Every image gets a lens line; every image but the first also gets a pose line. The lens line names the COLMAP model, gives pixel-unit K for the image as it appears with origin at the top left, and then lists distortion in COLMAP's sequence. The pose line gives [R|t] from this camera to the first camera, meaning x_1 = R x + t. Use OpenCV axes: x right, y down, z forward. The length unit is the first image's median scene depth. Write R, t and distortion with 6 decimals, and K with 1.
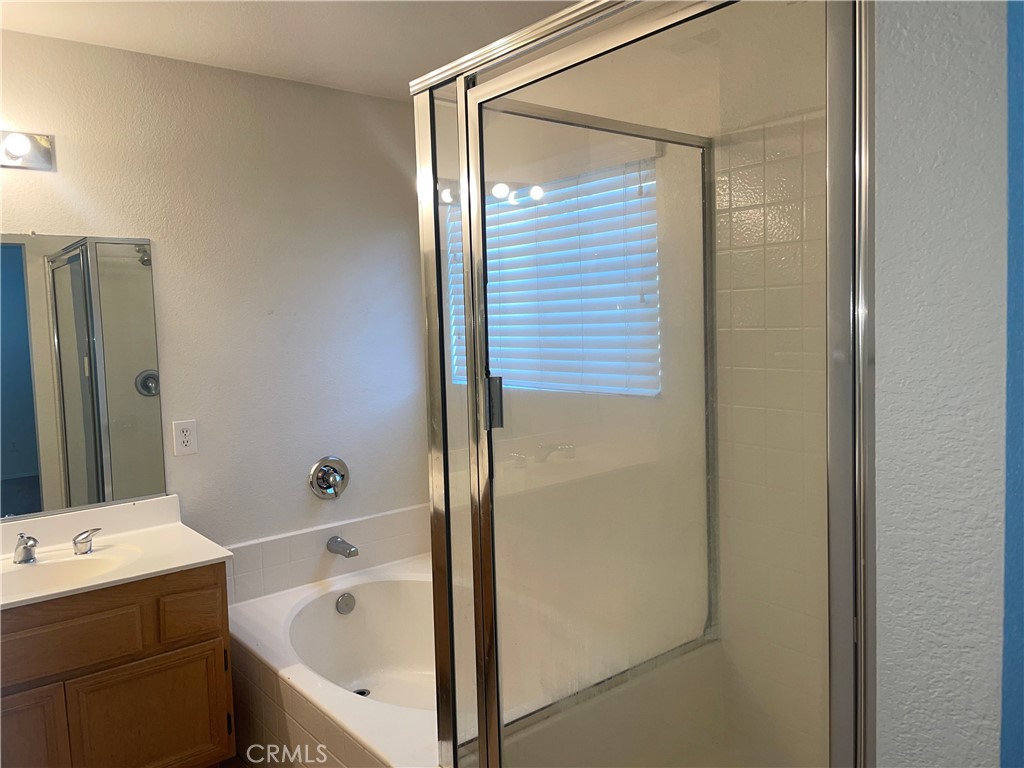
lens RADIAL K [[773.6, 0, 511.5], [0, 773.6, 382.5], [0, 0, 1]] dist [0.076162, -0.097645]
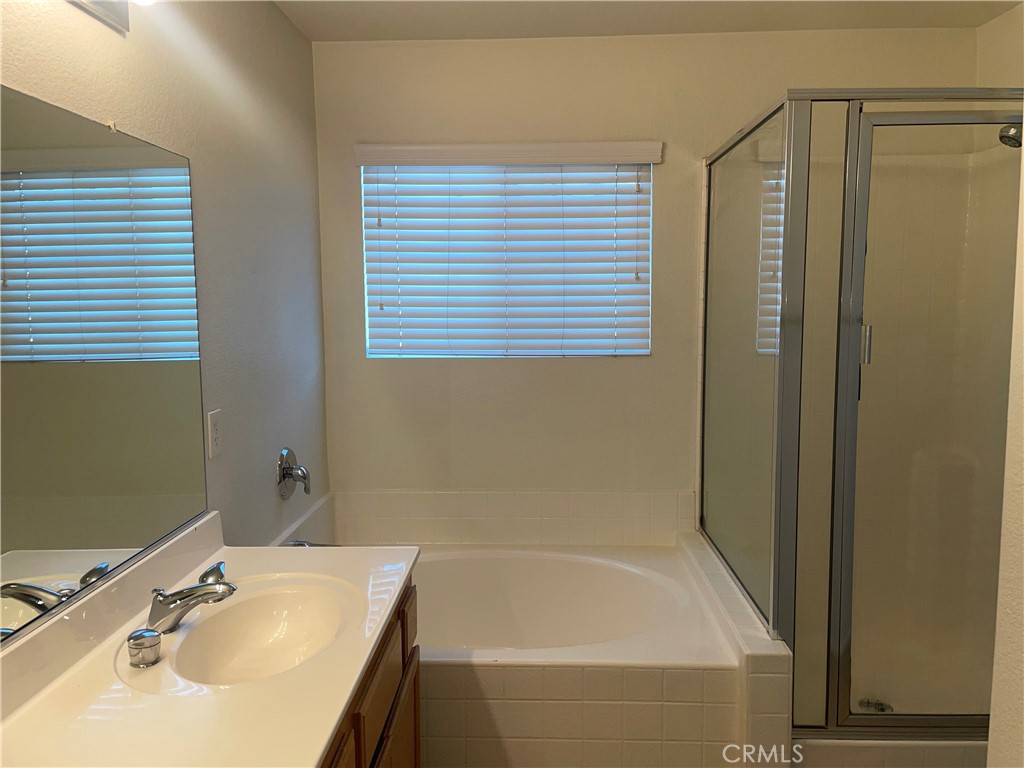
lens RADIAL K [[773.6, 0, 513.4], [0, 773.6, 383.3], [0, 0, 1]] dist [0.076162, -0.097645]
pose [[0.656149, -0.055363, 0.752598, -0.898067], [0.044795, 0.998404, 0.034391, 0.010471], [-0.753301, 0.011147, 0.657581, 0.336567]]
